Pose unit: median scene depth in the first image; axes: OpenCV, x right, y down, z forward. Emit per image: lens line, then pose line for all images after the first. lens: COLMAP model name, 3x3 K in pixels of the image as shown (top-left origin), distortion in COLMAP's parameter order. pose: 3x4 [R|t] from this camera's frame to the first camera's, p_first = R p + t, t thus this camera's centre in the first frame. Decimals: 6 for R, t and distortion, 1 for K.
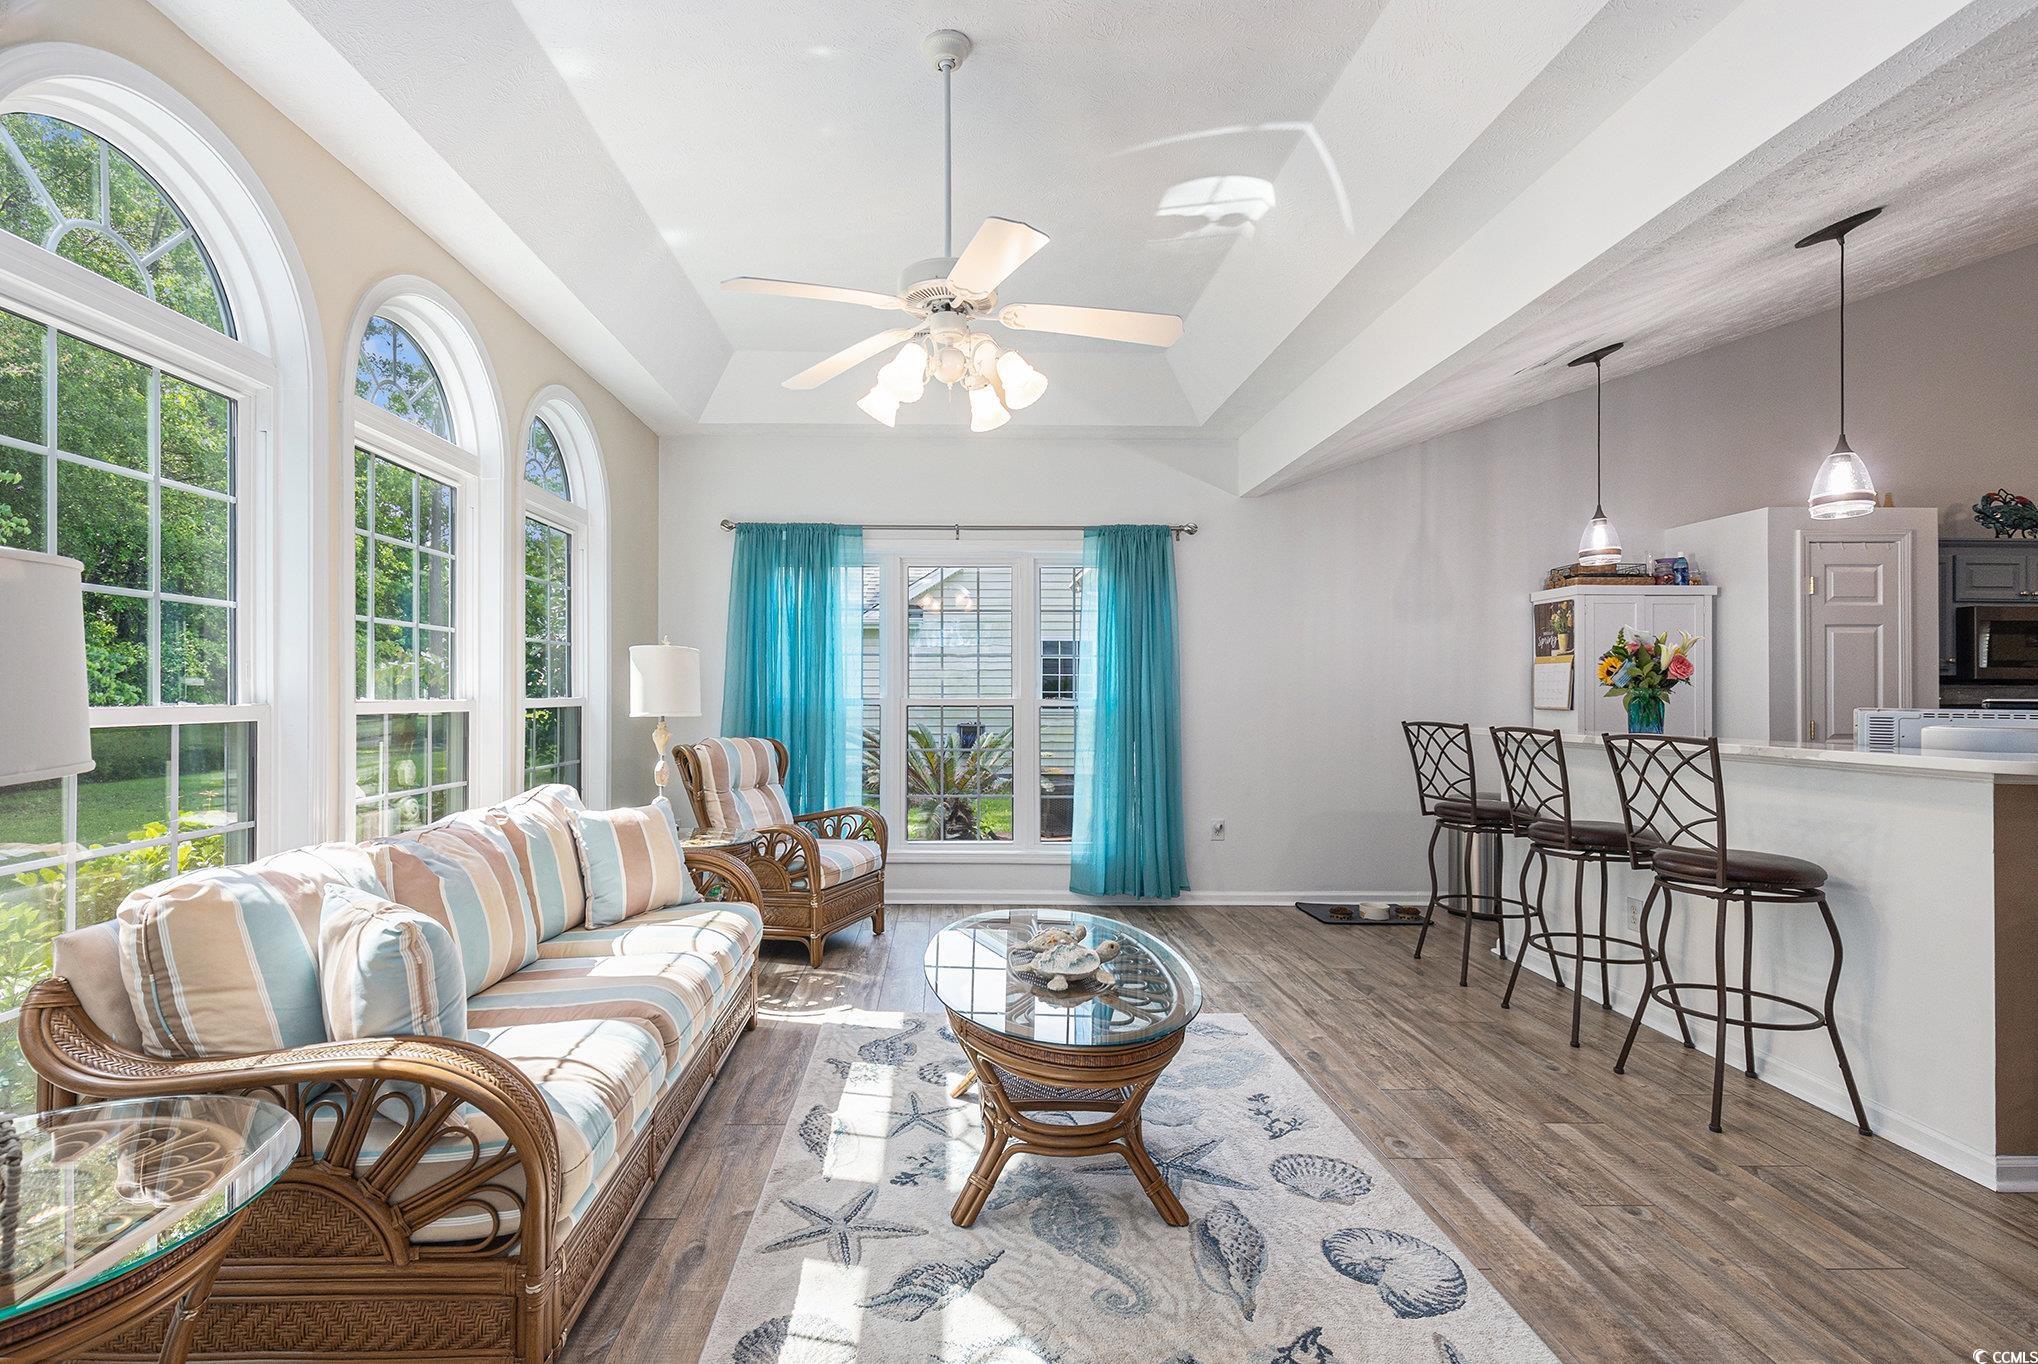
lens RADIAL K [[939.7, 0, 1018.0], [0, 939.7, 679.7], [0, 0, 1]] dist [-0.003024, 0.000635]
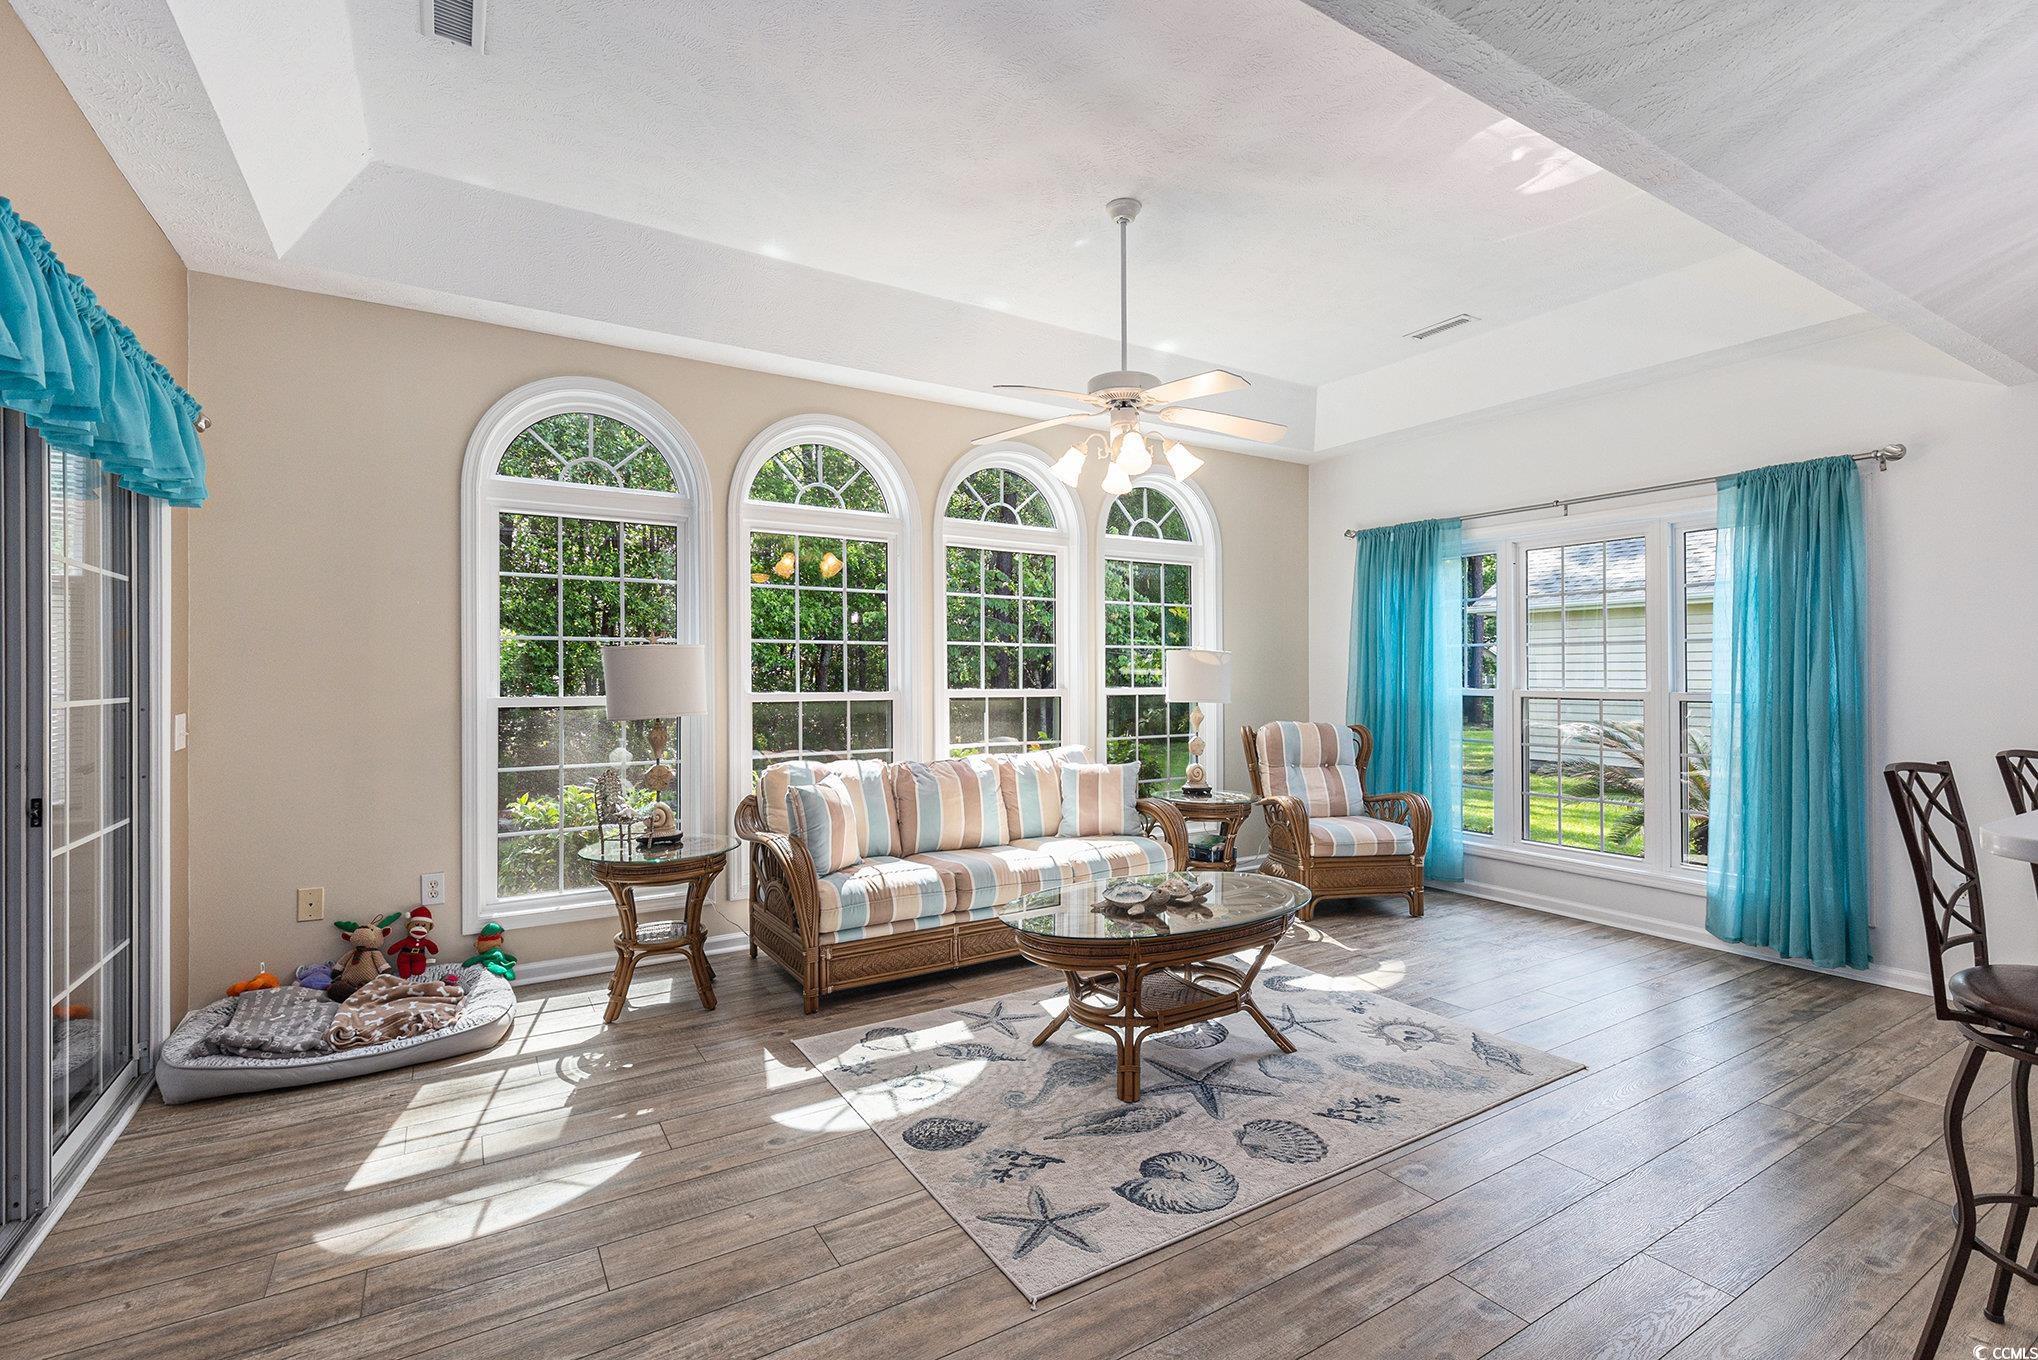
lens RADIAL K [[939.7, 0, 1021.0], [0, 939.7, 672.5], [0, 0, 1]] dist [-0.003024, 0.000635]
pose [[0.513844, -0.003889, -0.857875, 0.659176], [0.012631, 0.999916, 0.003033, -0.010180], [0.857791, -0.012395, 0.513850, 0.115610]]
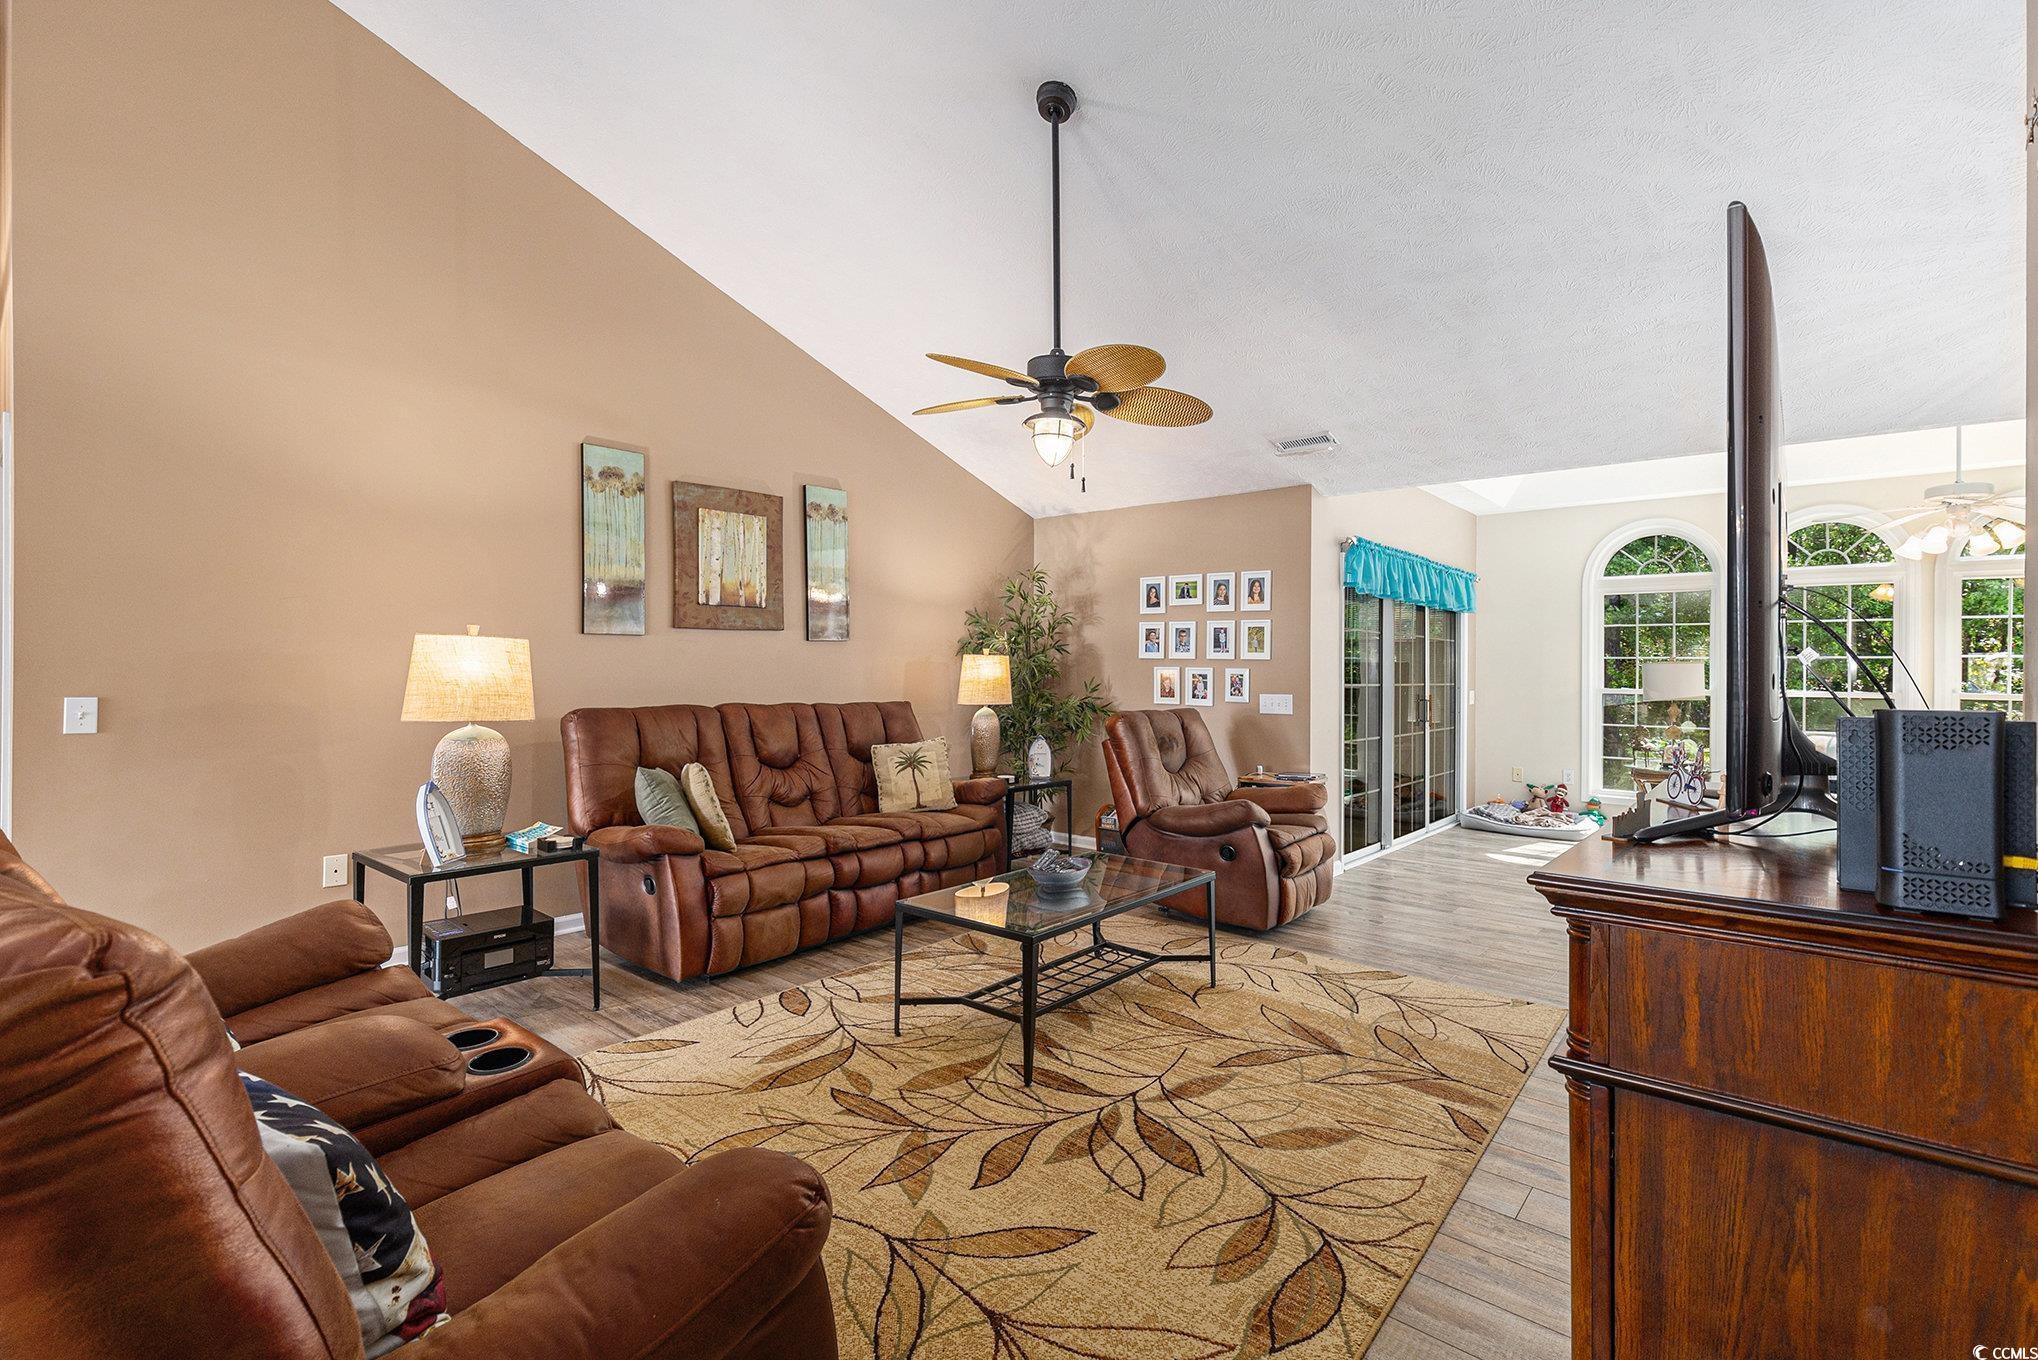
lens RADIAL K [[939.7, 0, 1014.2], [0, 939.7, 666.6], [0, 0, 1]] dist [-0.003024, 0.000635]
pose [[-0.643602, 0.000732, -0.765360, 1.880872], [0.003448, 0.999992, -0.001943, -0.033357], [0.765353, -0.003889, -0.643599, 0.487755]]
